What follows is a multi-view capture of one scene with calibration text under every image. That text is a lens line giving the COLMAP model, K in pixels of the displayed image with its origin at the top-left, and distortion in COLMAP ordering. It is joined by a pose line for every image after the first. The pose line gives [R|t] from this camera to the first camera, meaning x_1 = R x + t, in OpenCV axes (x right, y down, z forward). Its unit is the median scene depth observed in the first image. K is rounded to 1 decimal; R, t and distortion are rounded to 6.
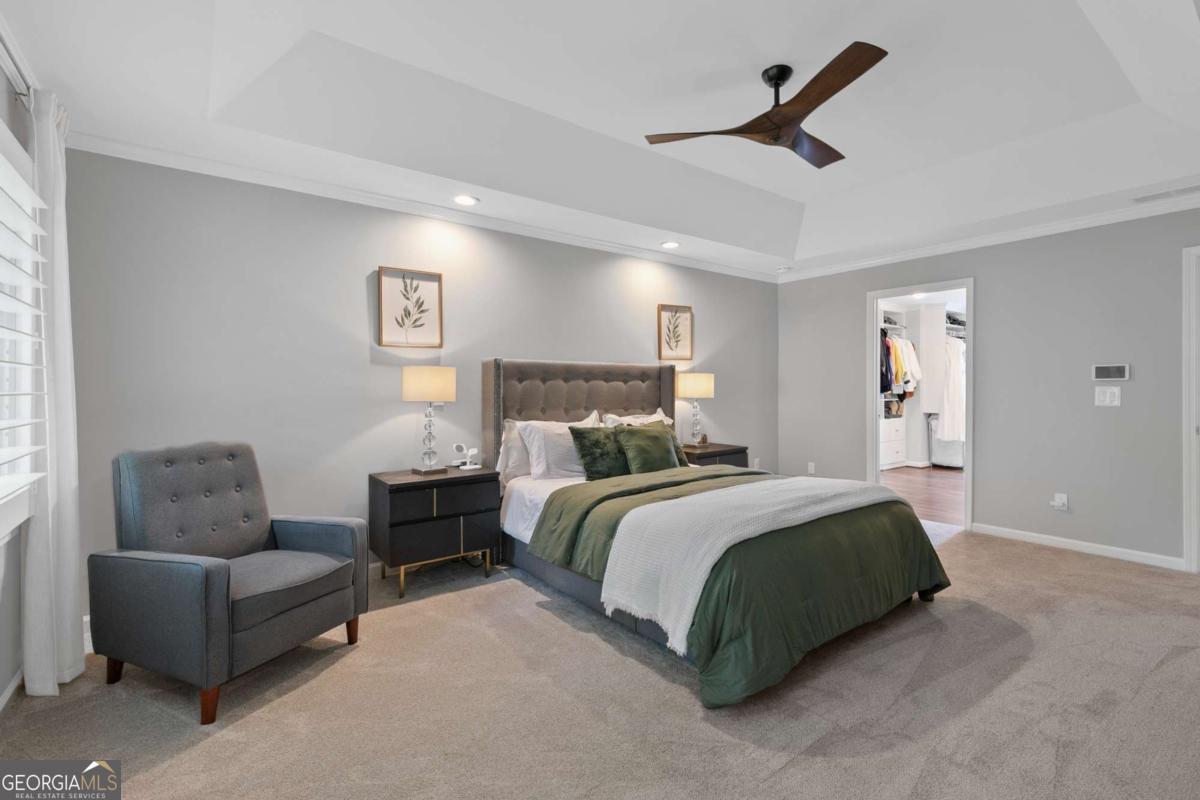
lens RADIAL K [[540.7, 0, 606.5], [0, 540.7, 389.6], [0, 0, 1]] dist [0.001629, -0.001179]
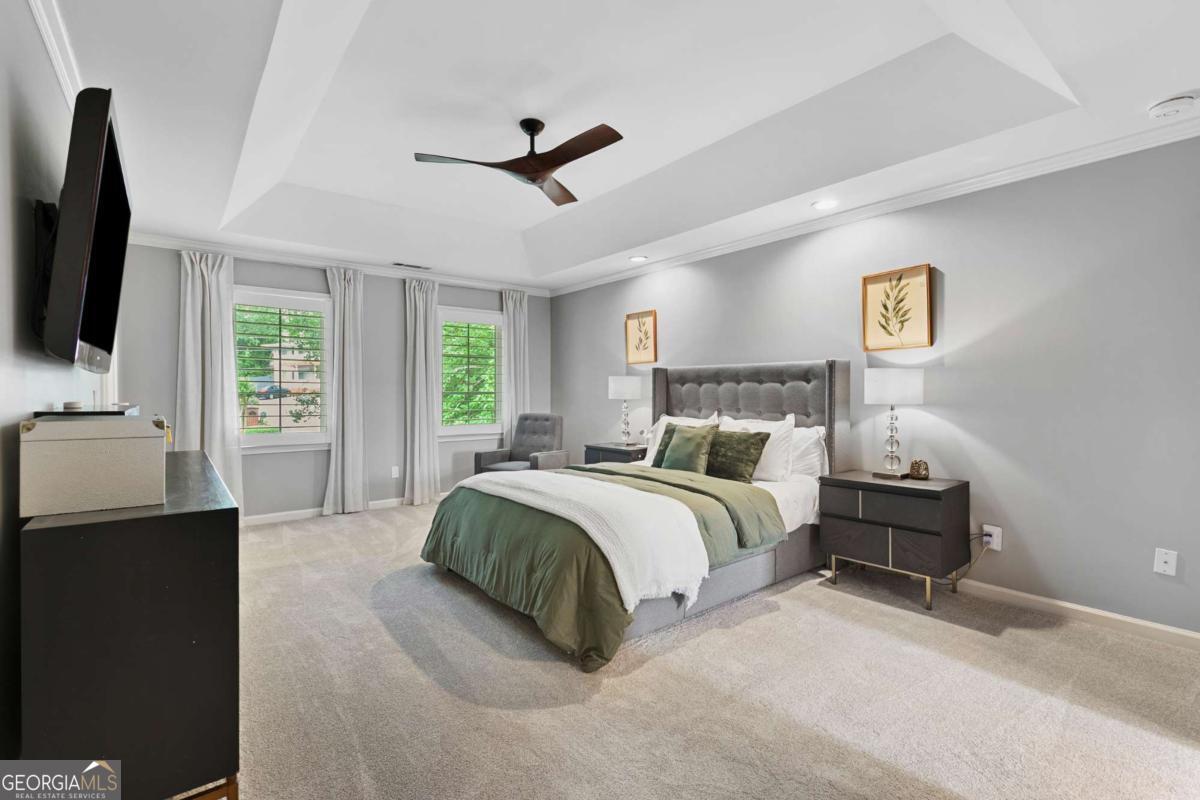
lens RADIAL K [[540.7, 0, 606.5], [0, 540.7, 402.1], [0, 0, 1]] dist [0.001629, -0.001179]
pose [[0.033007, 0.019725, -0.999260, 0.884934], [-0.001287, 0.999805, 0.019693, 0.000241], [0.999454, 0.000636, 0.033026, 0.659227]]
